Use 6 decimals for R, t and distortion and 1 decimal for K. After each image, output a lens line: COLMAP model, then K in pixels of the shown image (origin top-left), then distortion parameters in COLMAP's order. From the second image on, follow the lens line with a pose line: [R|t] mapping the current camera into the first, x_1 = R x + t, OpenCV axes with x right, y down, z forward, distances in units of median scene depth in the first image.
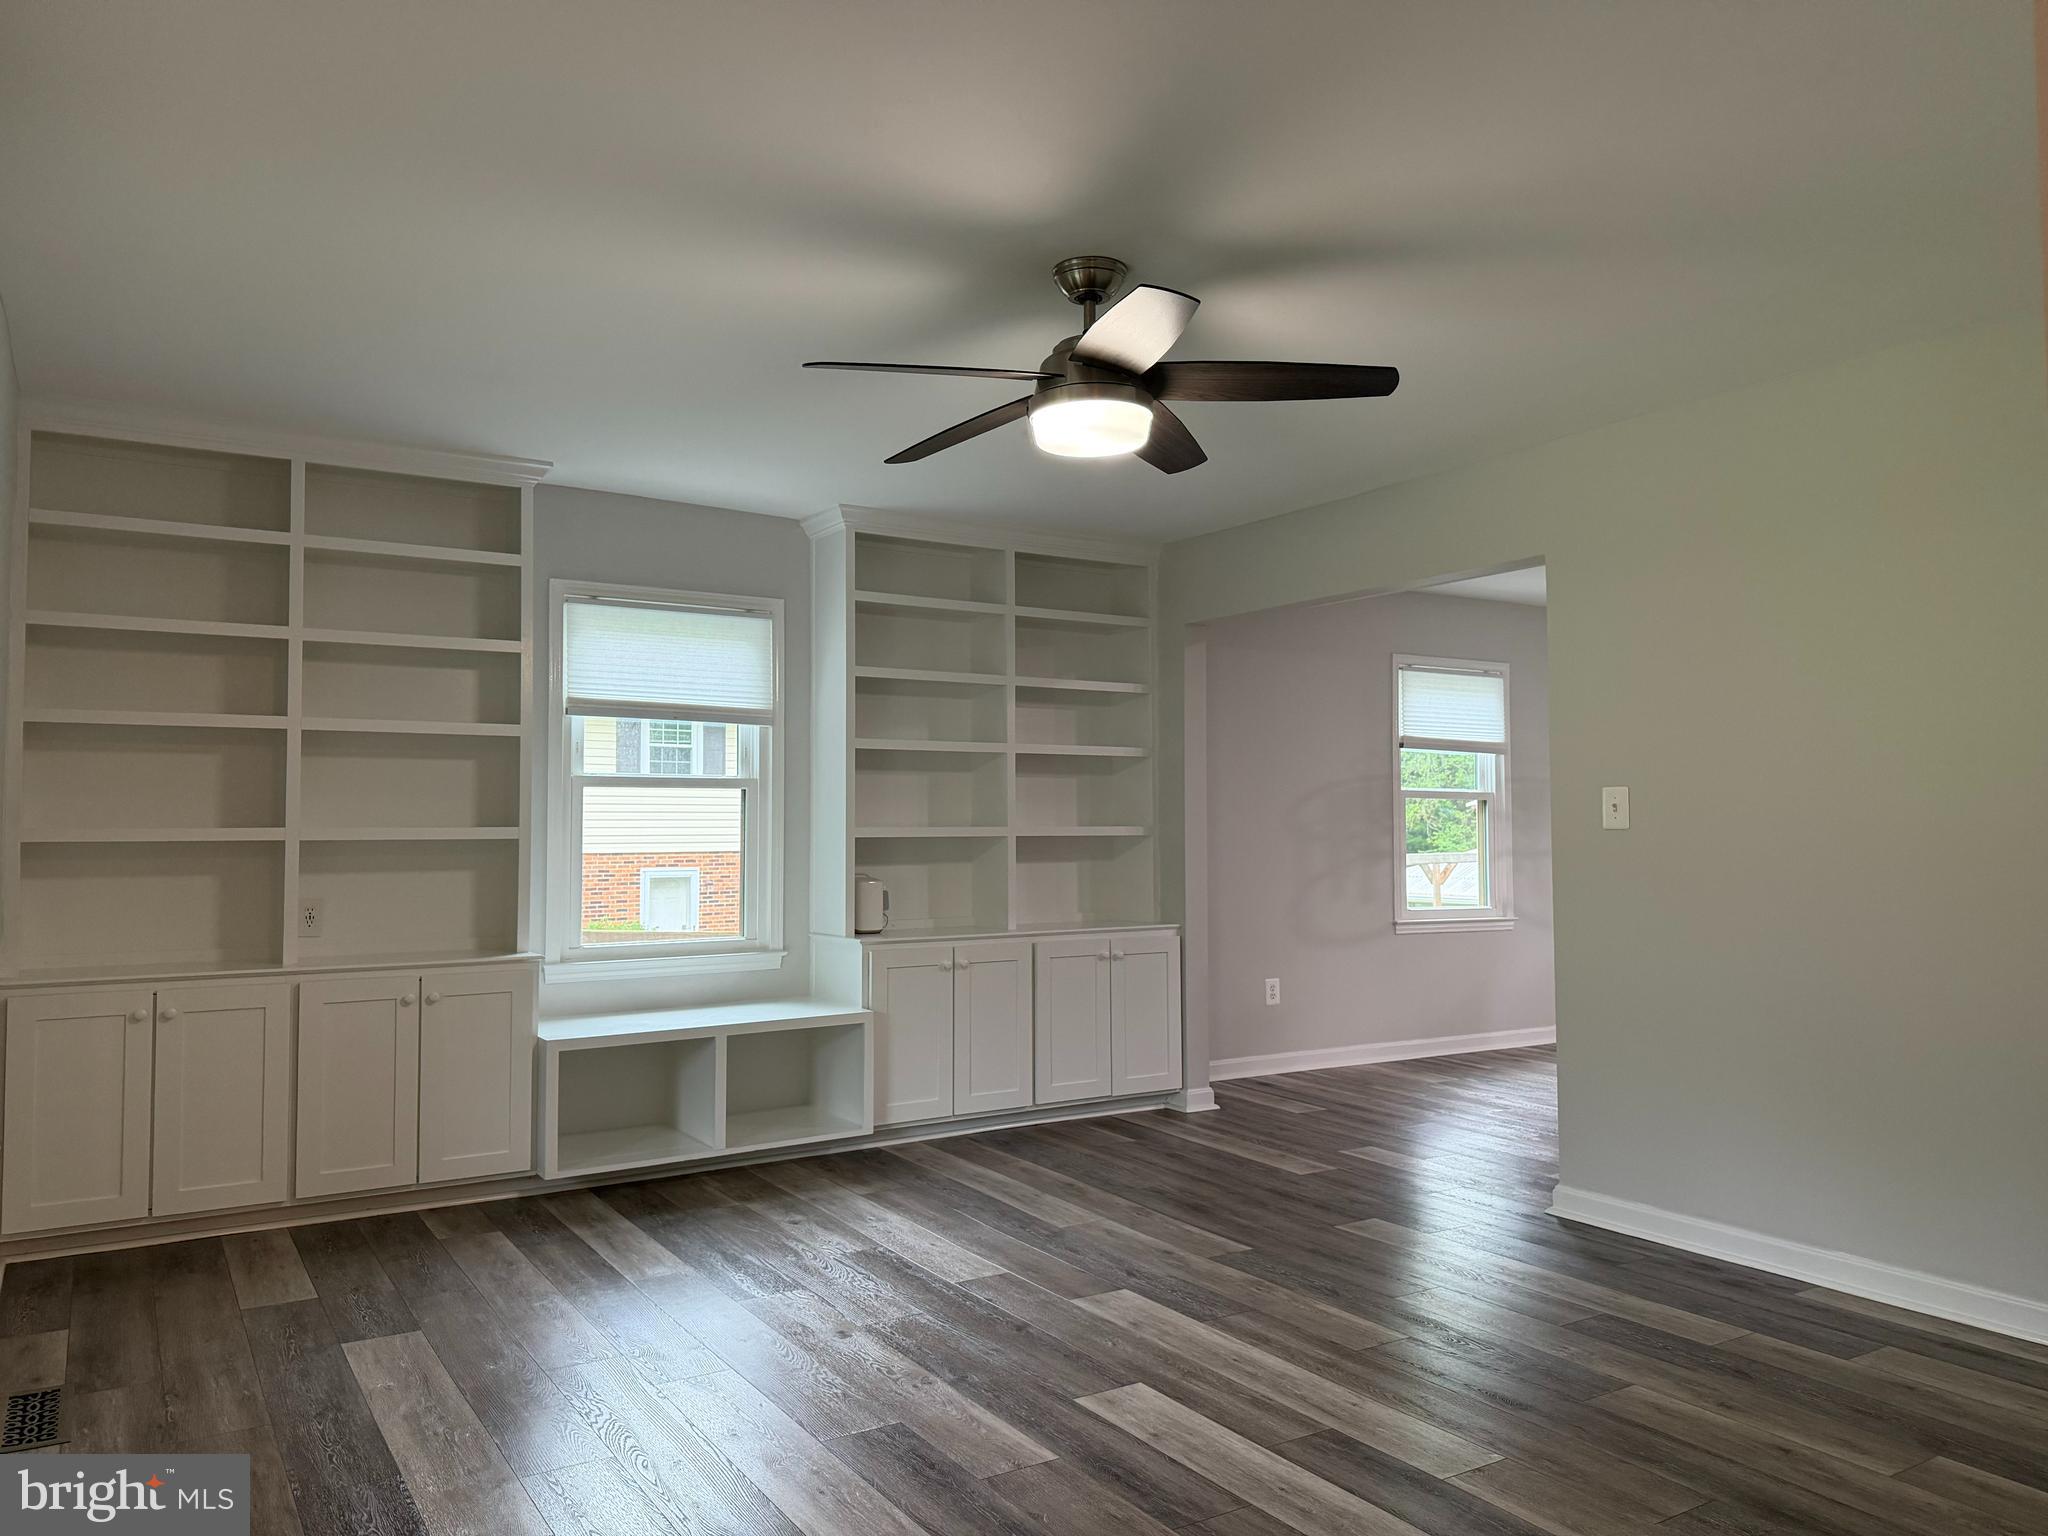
lens RADIAL K [[1400.8, 0, 1024.0], [0, 1400.8, 768.0], [0, 0, 1]] dist [0.000387, -0.001309]
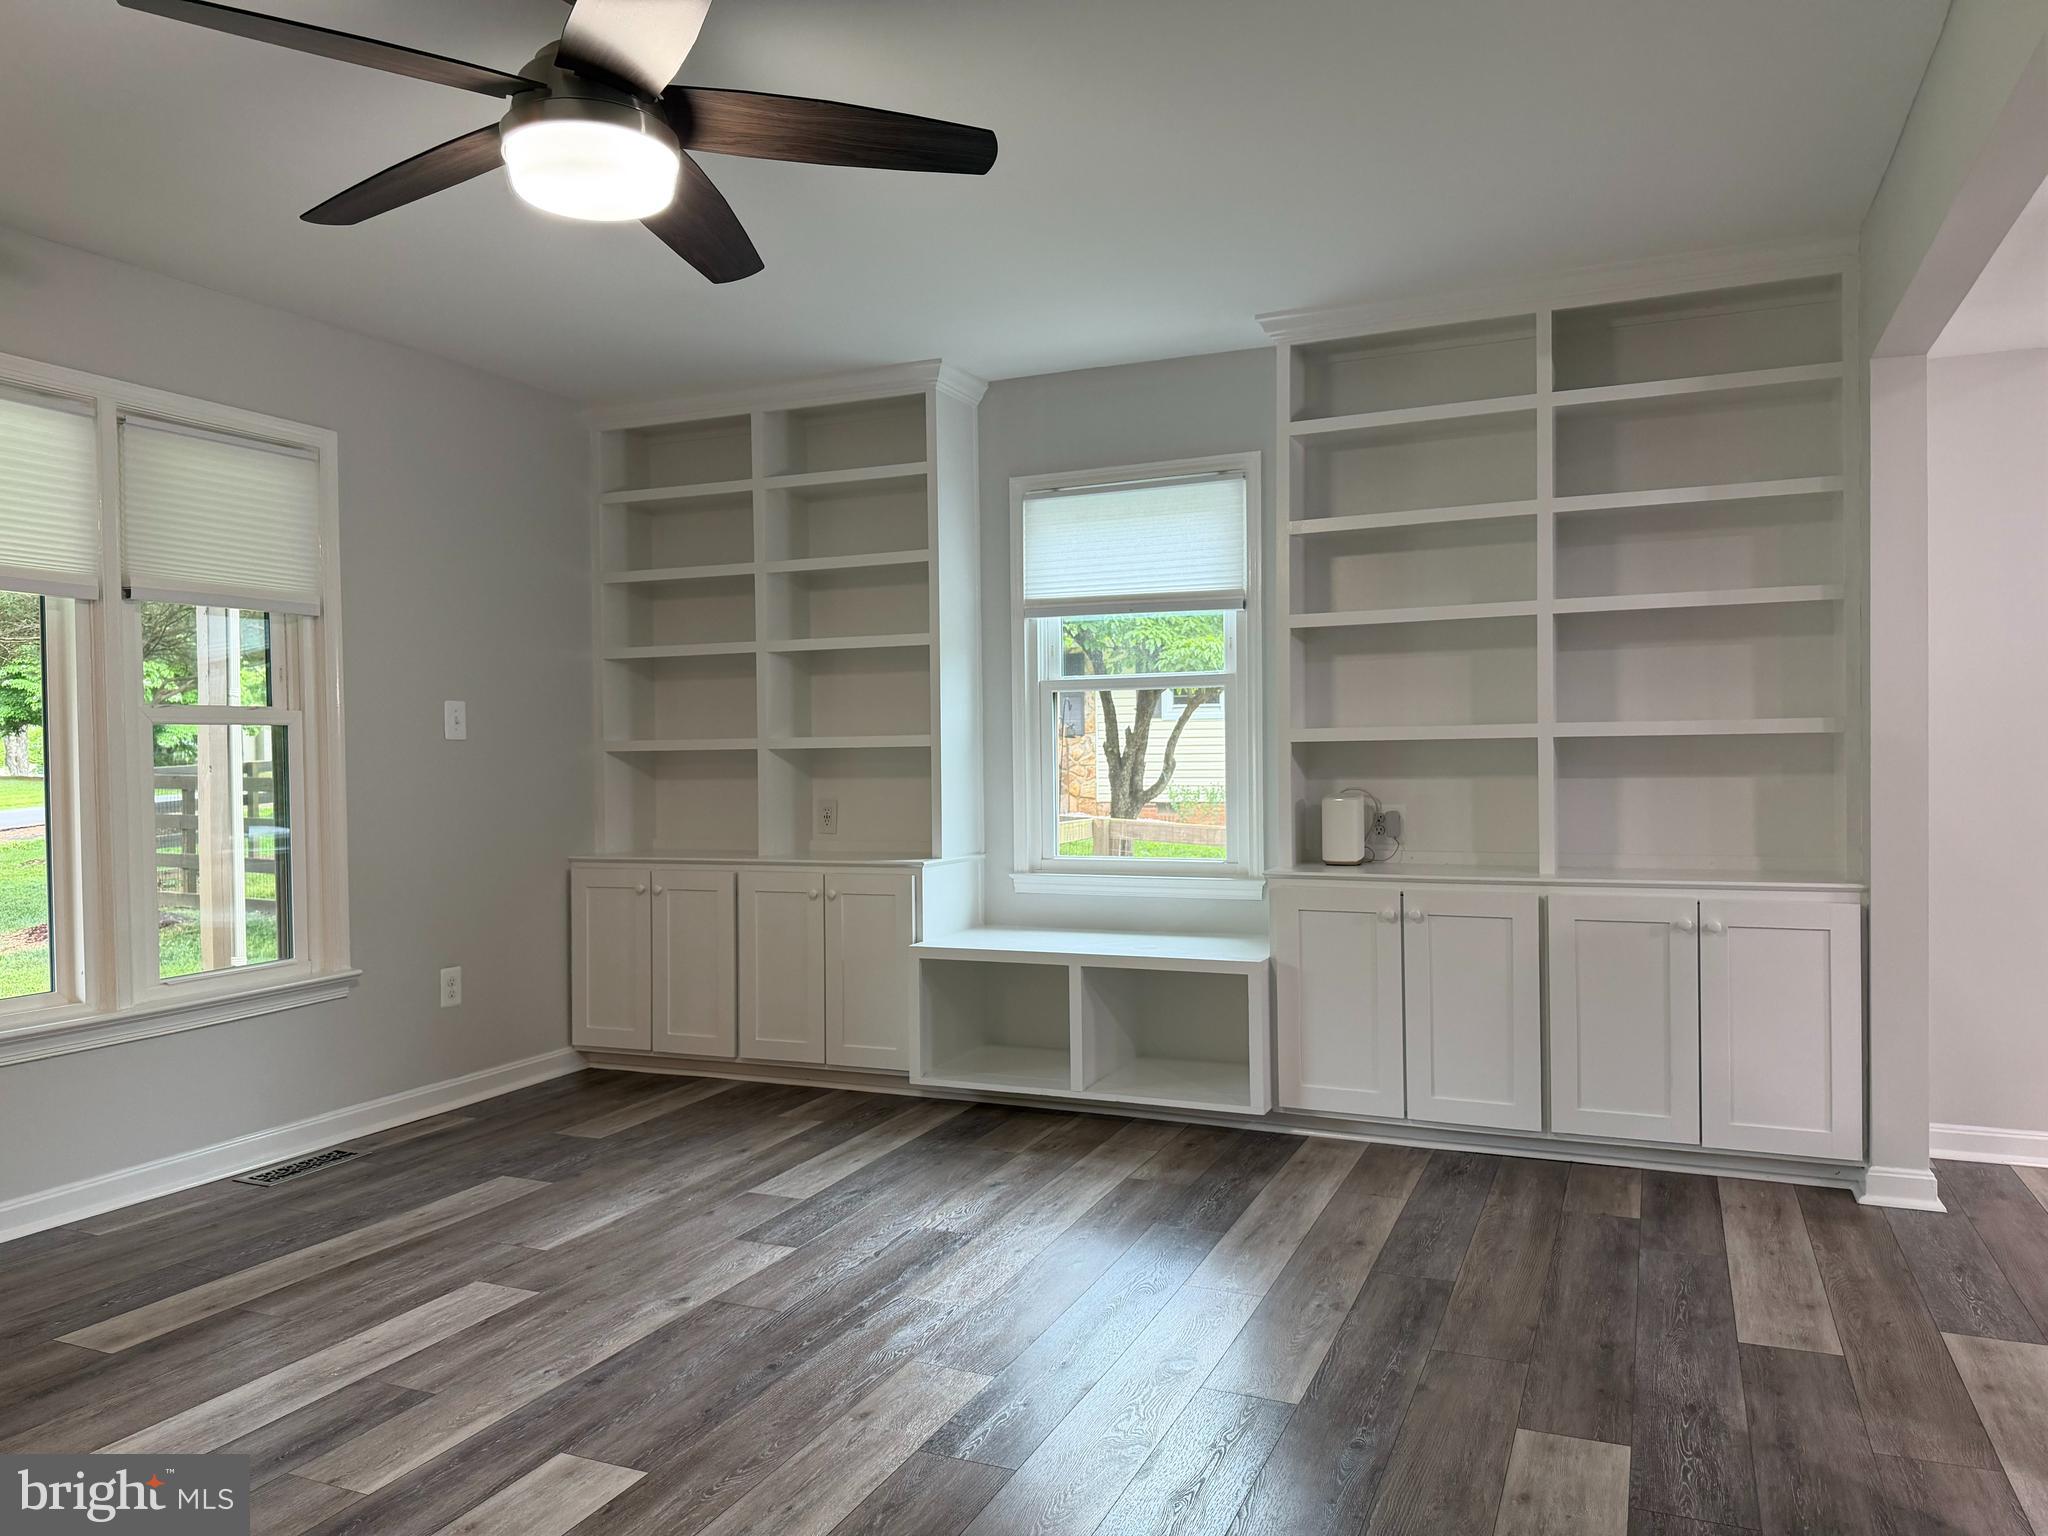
lens RADIAL K [[1445.3, 0, 1024.0], [0, 1445.3, 768.0], [0, 0, 1]] dist [0.030932, -0.001643]
pose [[0.566705, 0.016453, -0.823756, 0.588740], [0.053199, 0.996984, 0.056511, 0.010606], [0.822201, -0.075848, 0.564121, 0.510234]]
